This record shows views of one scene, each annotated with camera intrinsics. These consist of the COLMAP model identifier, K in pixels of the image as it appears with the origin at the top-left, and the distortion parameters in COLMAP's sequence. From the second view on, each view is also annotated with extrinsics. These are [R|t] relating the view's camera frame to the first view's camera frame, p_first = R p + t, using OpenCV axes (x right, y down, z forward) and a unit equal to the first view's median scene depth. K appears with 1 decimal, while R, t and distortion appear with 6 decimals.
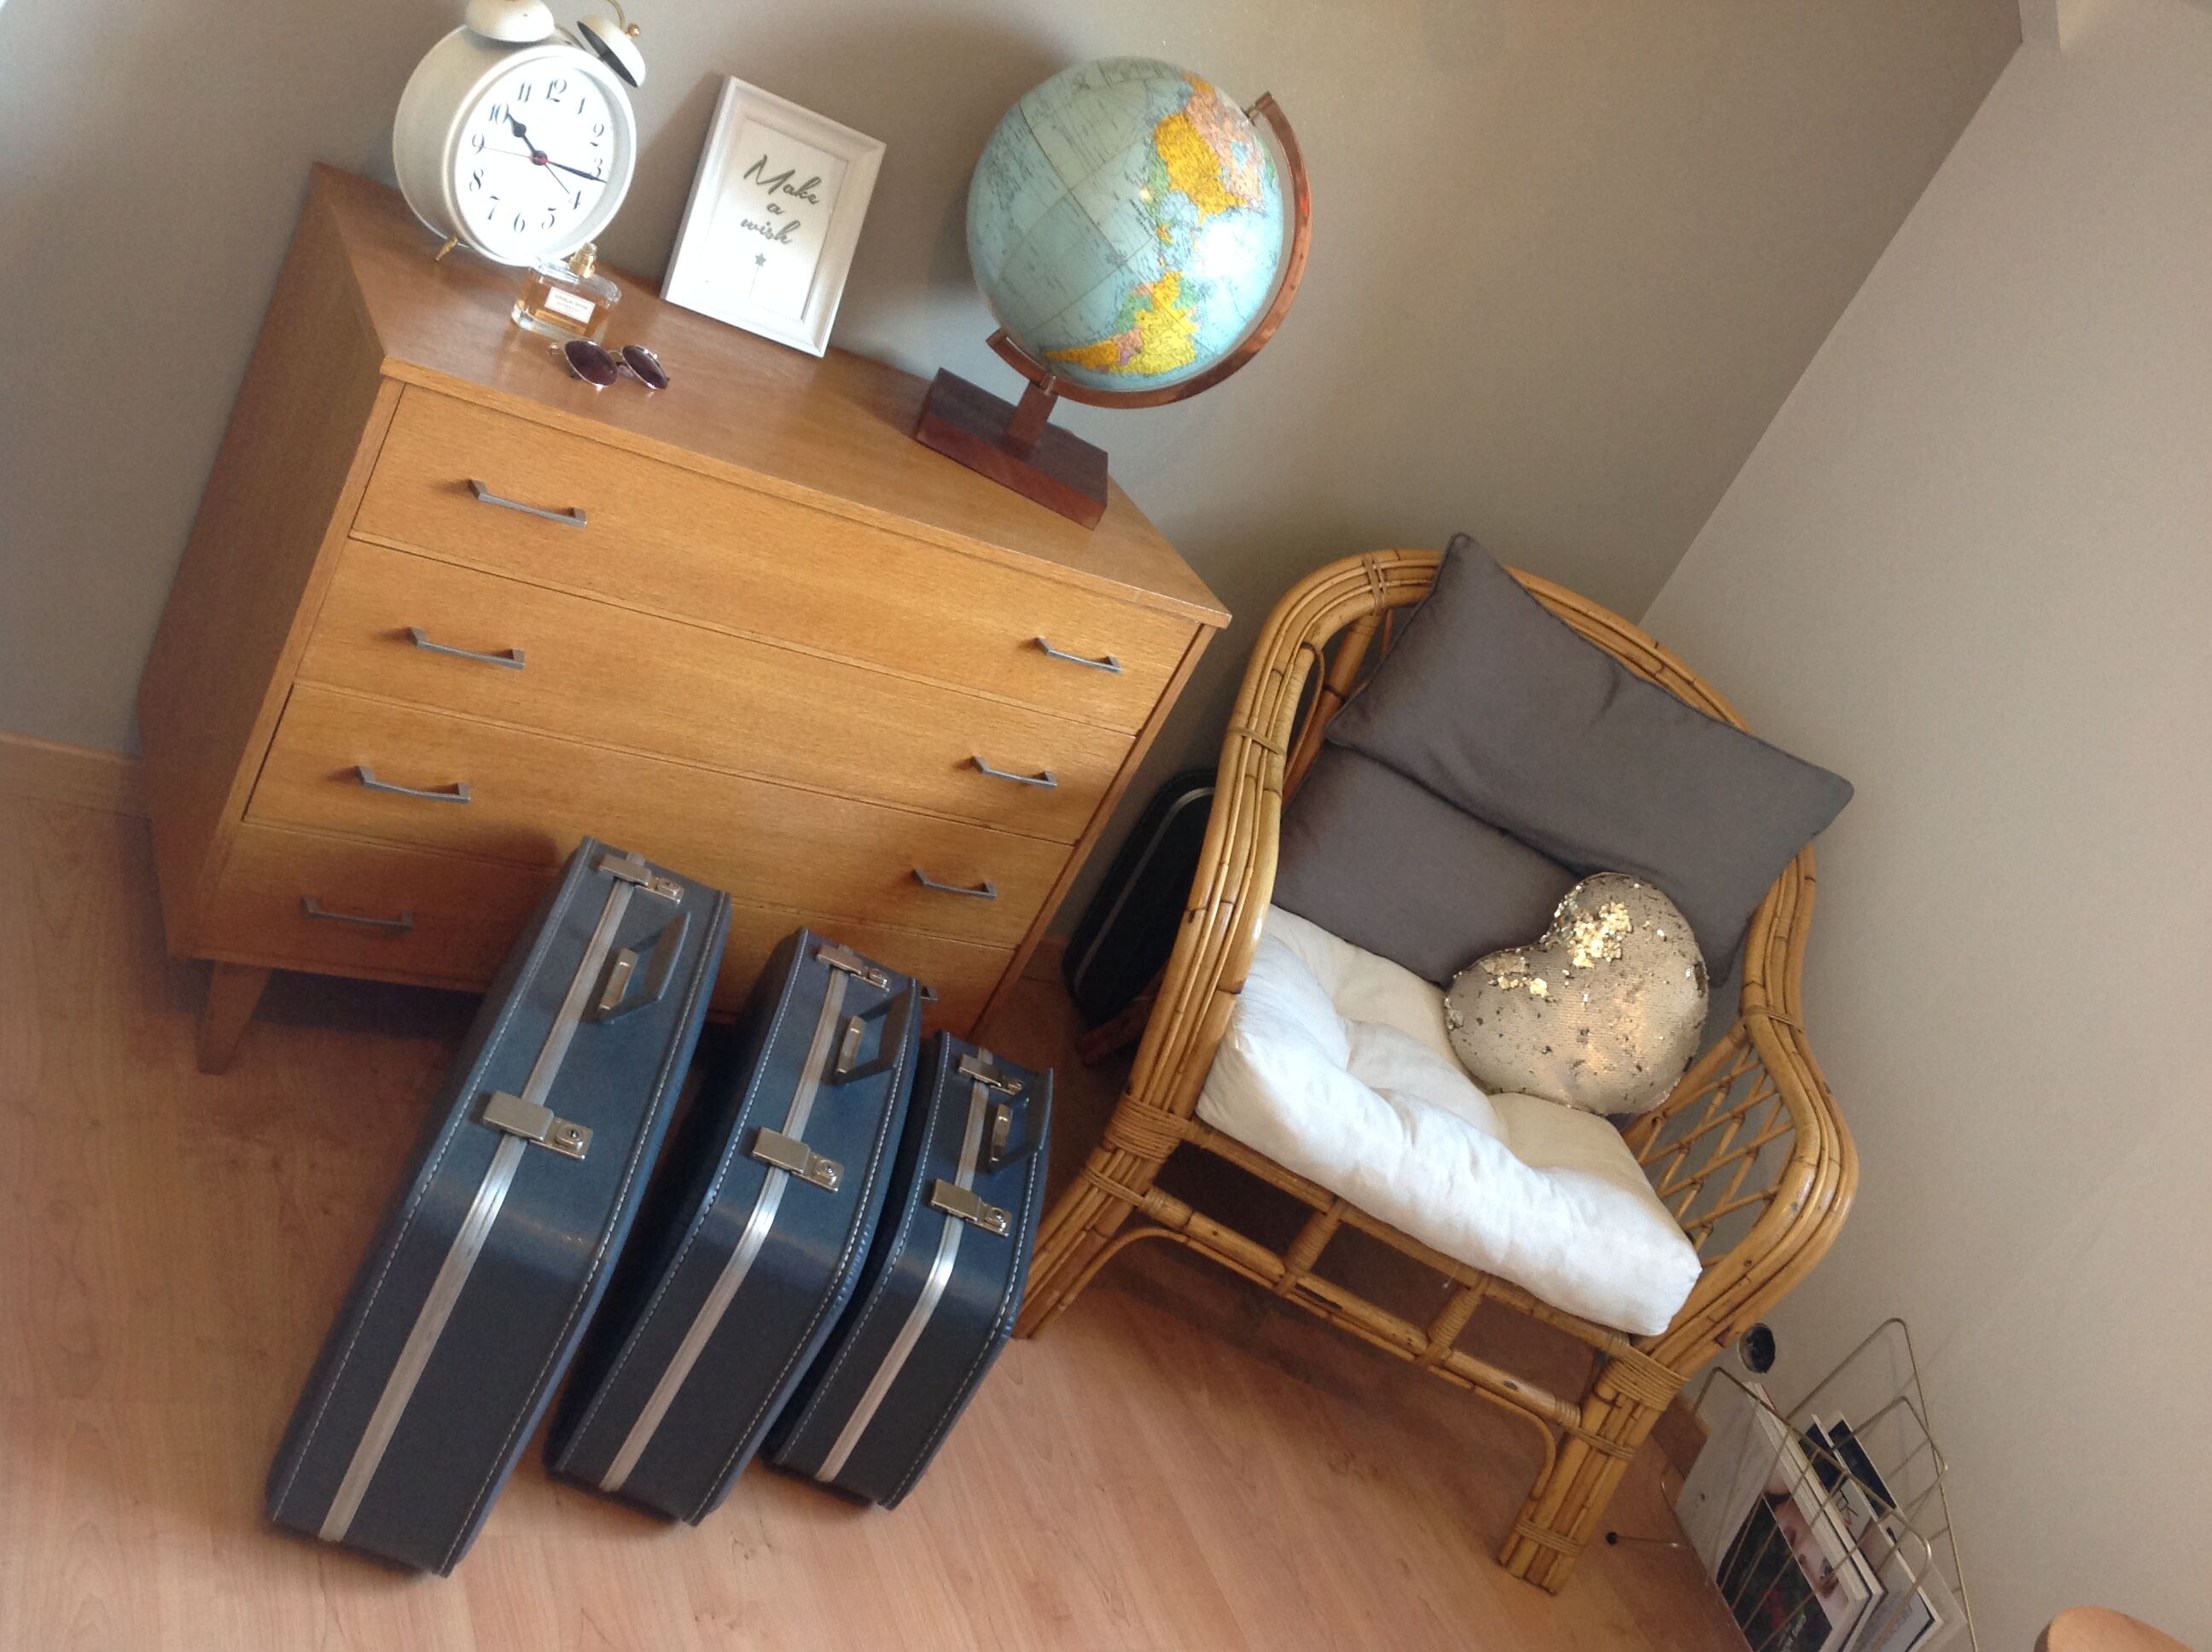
lens RADIAL K [[2063.5, 0, 1109.4], [0, 2063.5, 827.7], [0, 0, 1]] dist [0.125188, -0.278251]
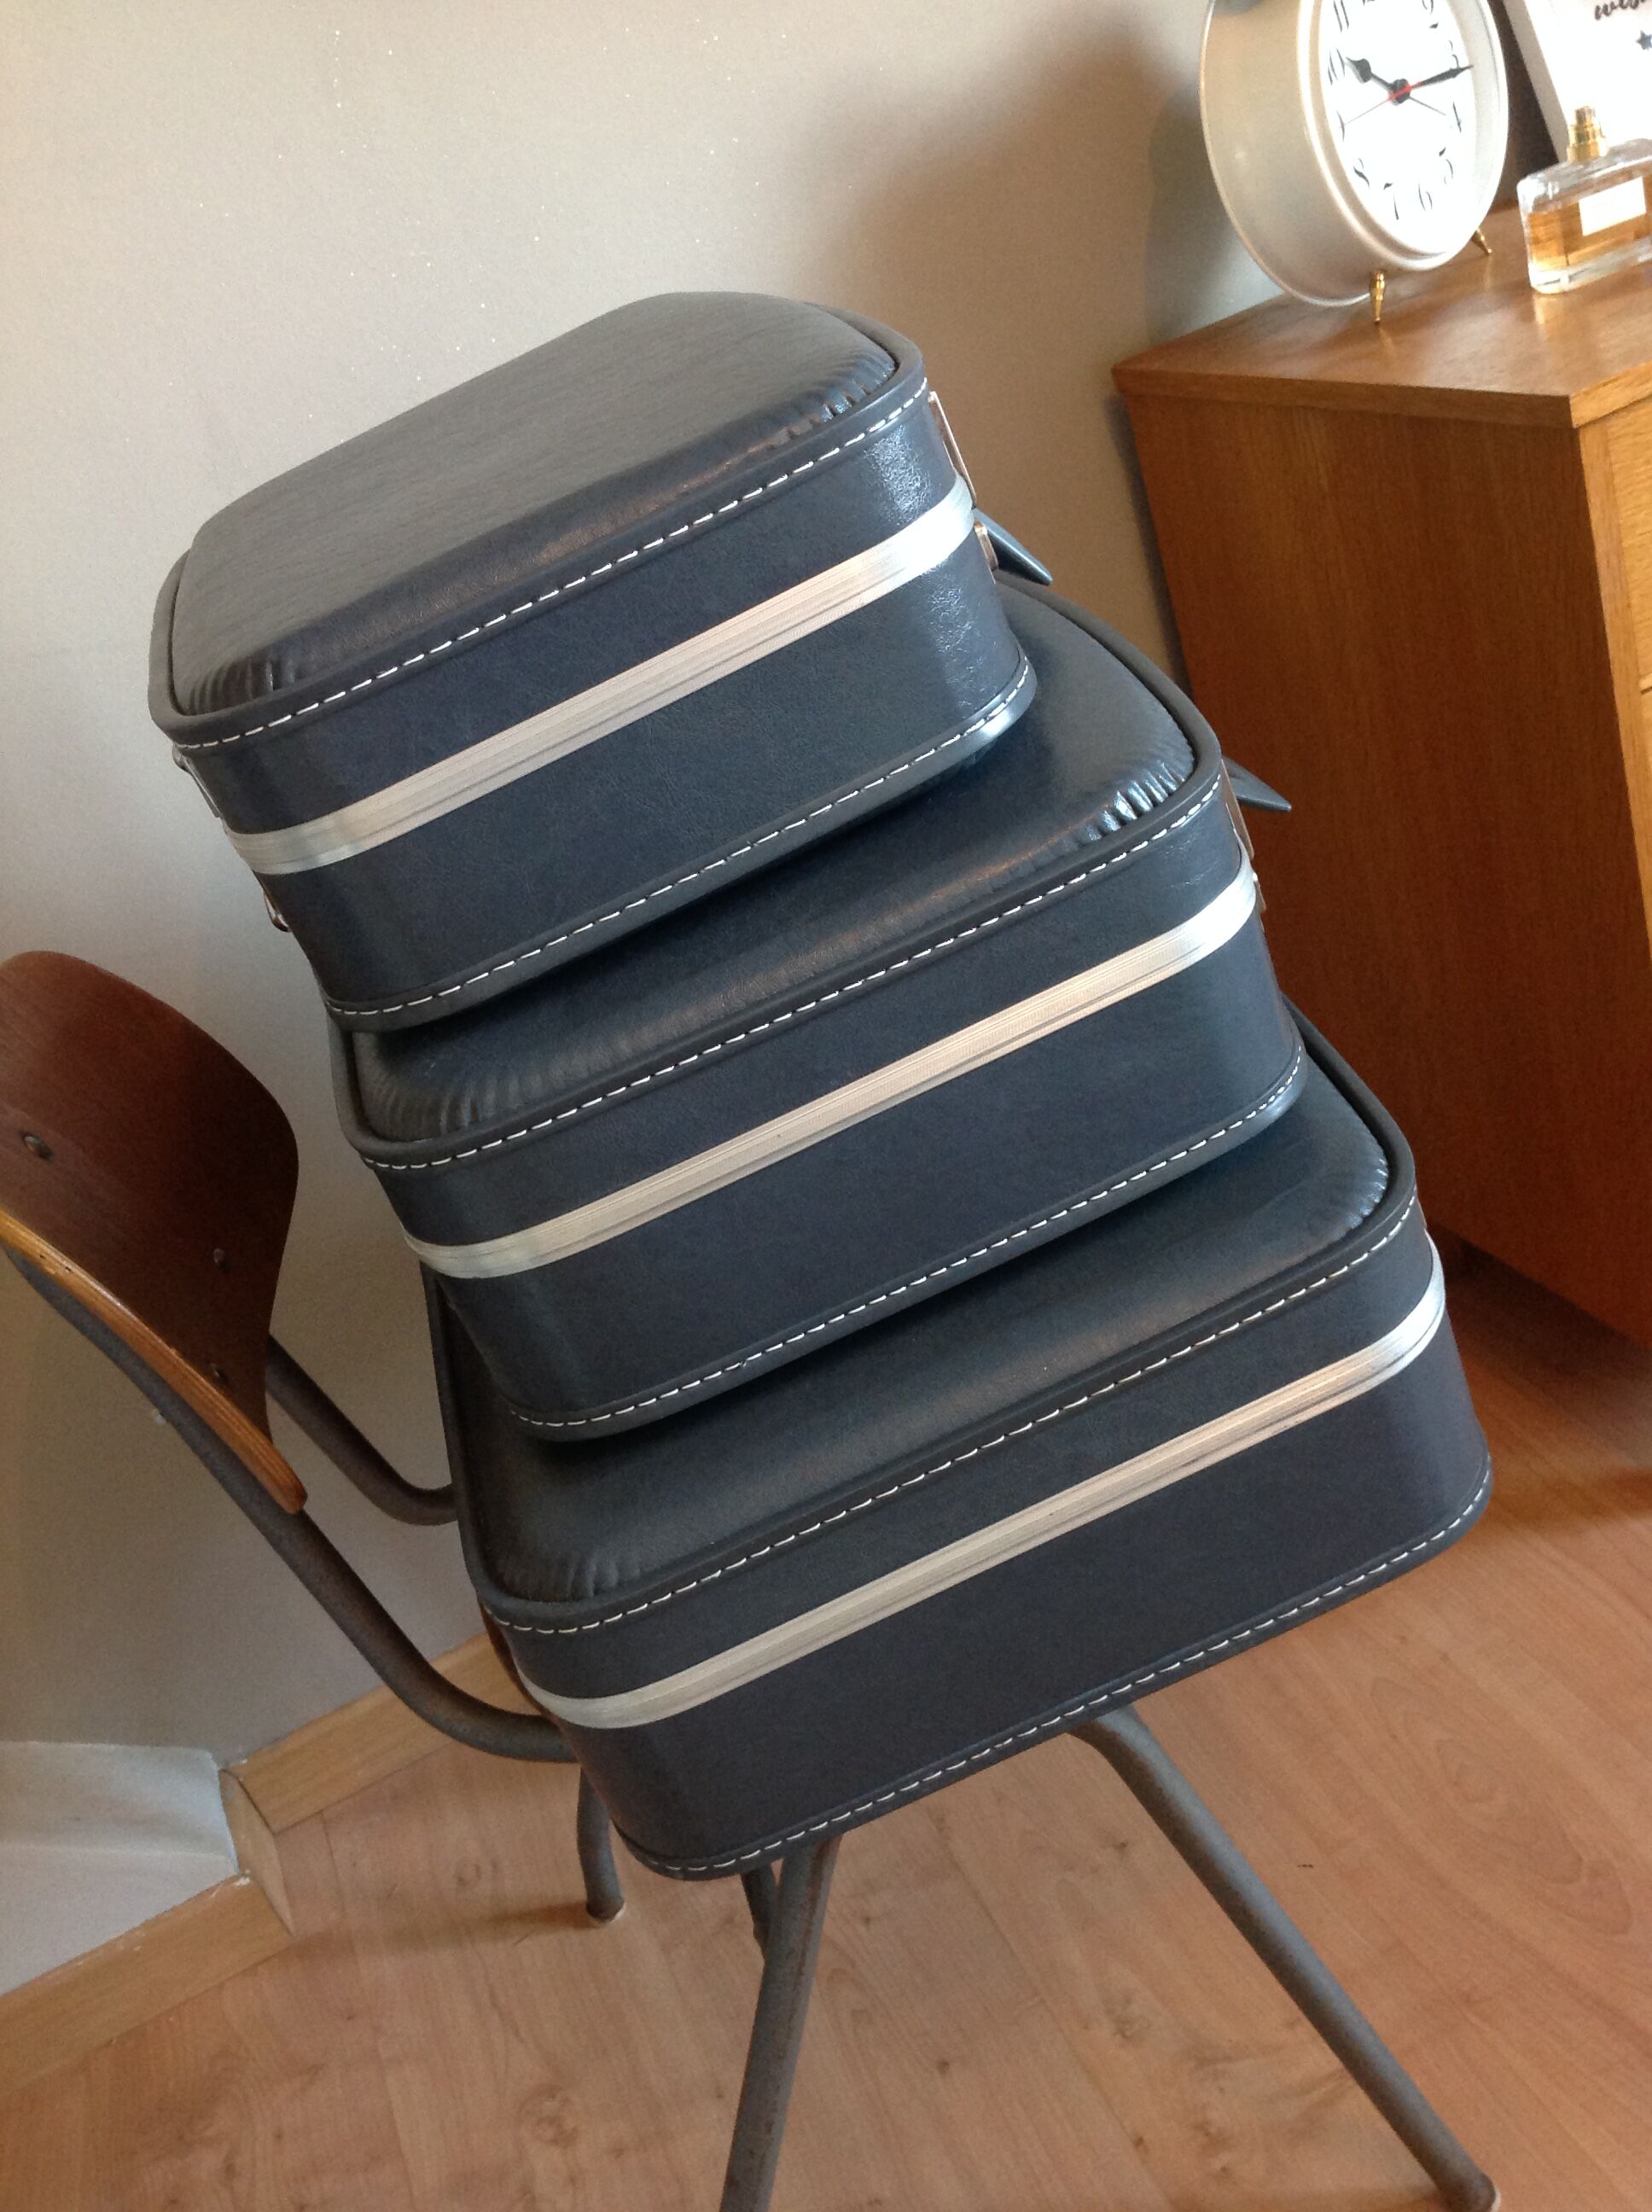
lens RADIAL K [[2138.6, 0, 831.4], [0, 2138.6, 1108.3], [0, 0, 1]] dist [0.037614, -0.111586]
pose [[0.711052, -0.597044, -0.371407, -0.314109], [0.611920, 0.785622, -0.091392, -0.110302], [0.346350, -0.162287, 0.923961, 0.252769]]
